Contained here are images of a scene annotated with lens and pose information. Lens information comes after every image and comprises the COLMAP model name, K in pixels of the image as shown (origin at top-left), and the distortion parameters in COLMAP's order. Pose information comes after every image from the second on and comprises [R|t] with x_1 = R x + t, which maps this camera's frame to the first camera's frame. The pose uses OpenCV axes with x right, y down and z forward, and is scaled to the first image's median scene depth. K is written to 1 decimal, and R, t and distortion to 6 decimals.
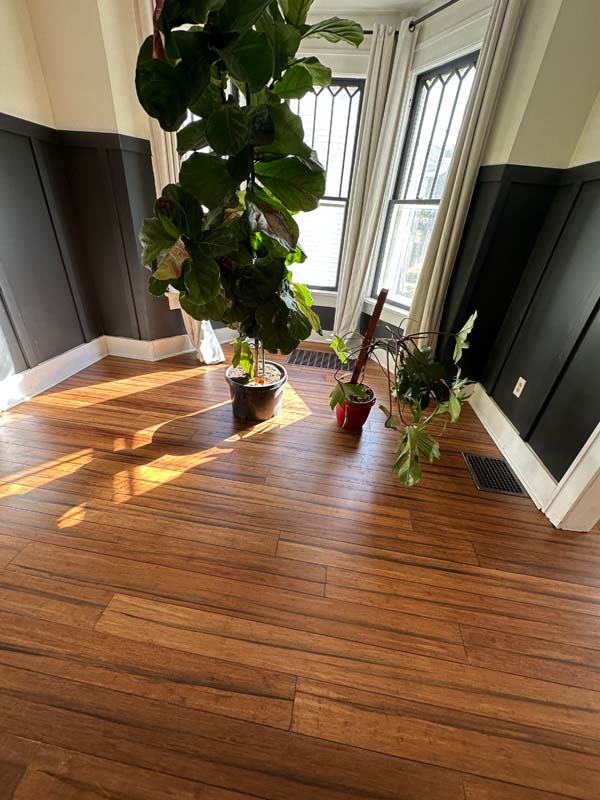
lens RADIAL K [[317.5, 0, 298.9], [0, 317.5, 401.3], [0, 0, 1]] dist [-0.003680, 0.000314]
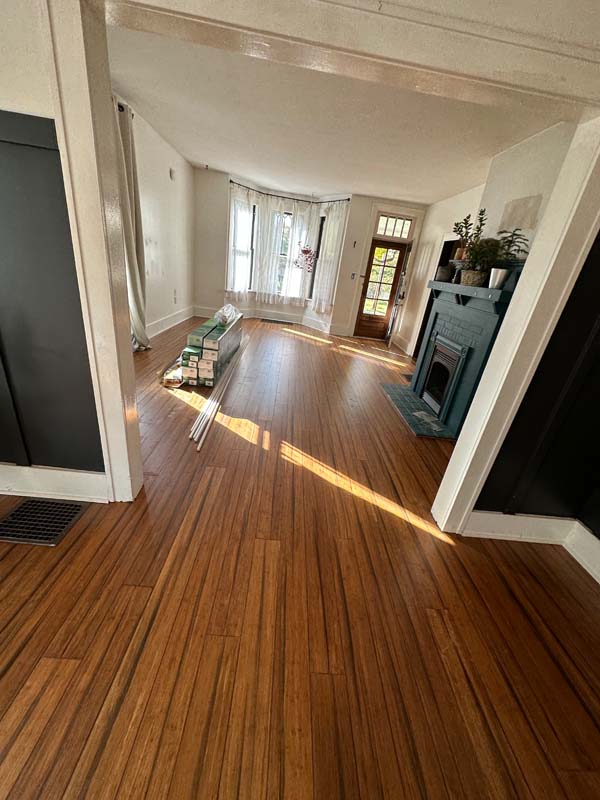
lens RADIAL K [[317.5, 0, 304.9], [0, 317.5, 399.4], [0, 0, 1]] dist [-0.003680, 0.000314]
pose [[-0.158051, -0.477659, 0.864212, -0.043313], [0.361434, 0.786488, 0.500801, -0.215534], [-0.918904, 0.391508, 0.048337, 0.304993]]
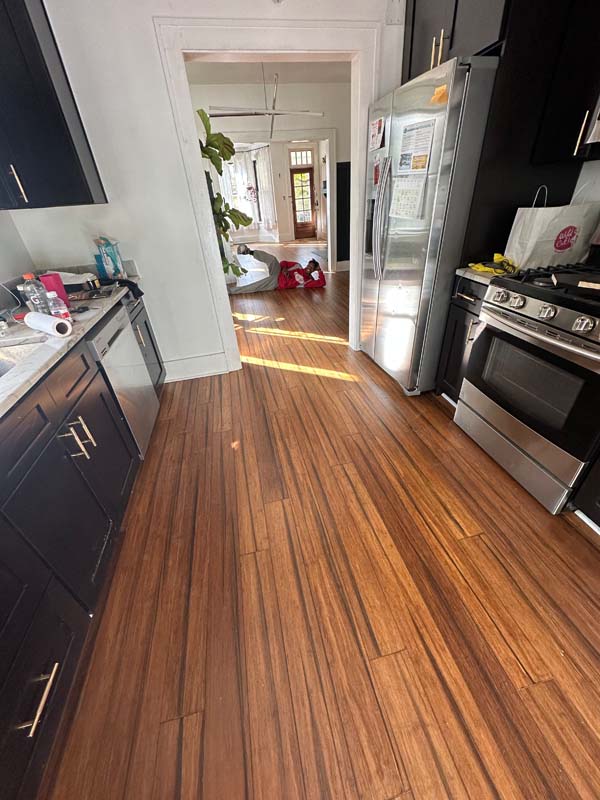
lens RADIAL K [[317.5, 0, 301.0], [0, 317.5, 400.4], [0, 0, 1]] dist [-0.003680, 0.000314]
pose [[-0.351214, -0.552757, 0.755717, -3.092544], [0.507292, 0.566058, 0.649794, -0.872662], [-0.786958, 0.611587, 0.081602, 1.030171]]
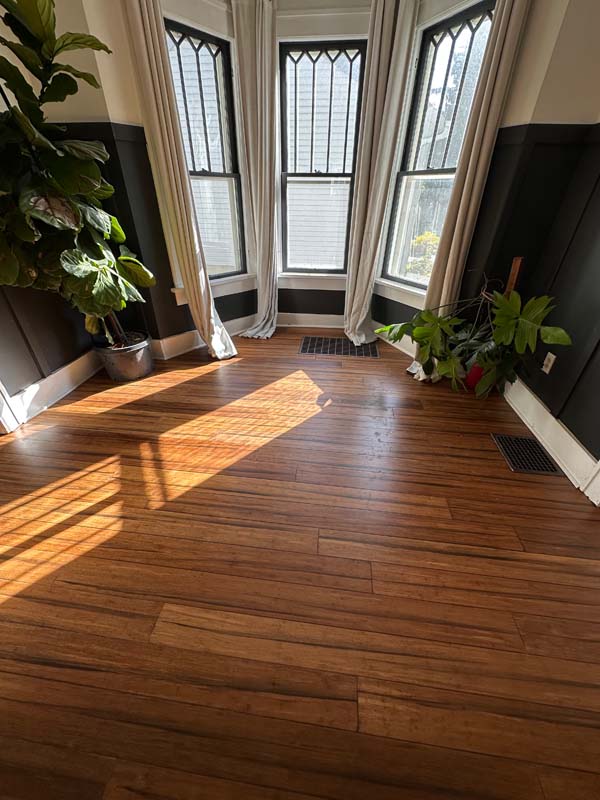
lens RADIAL K [[317.5, 0, 296.8], [0, 317.5, 400.7], [0, 0, 1]] dist [-0.003680, 0.000314]
pose [[0.997643, -0.067266, -0.013539, -0.085888], [0.067862, 0.996451, 0.049791, -0.040724], [0.010142, -0.050593, 0.998668, 0.031944]]
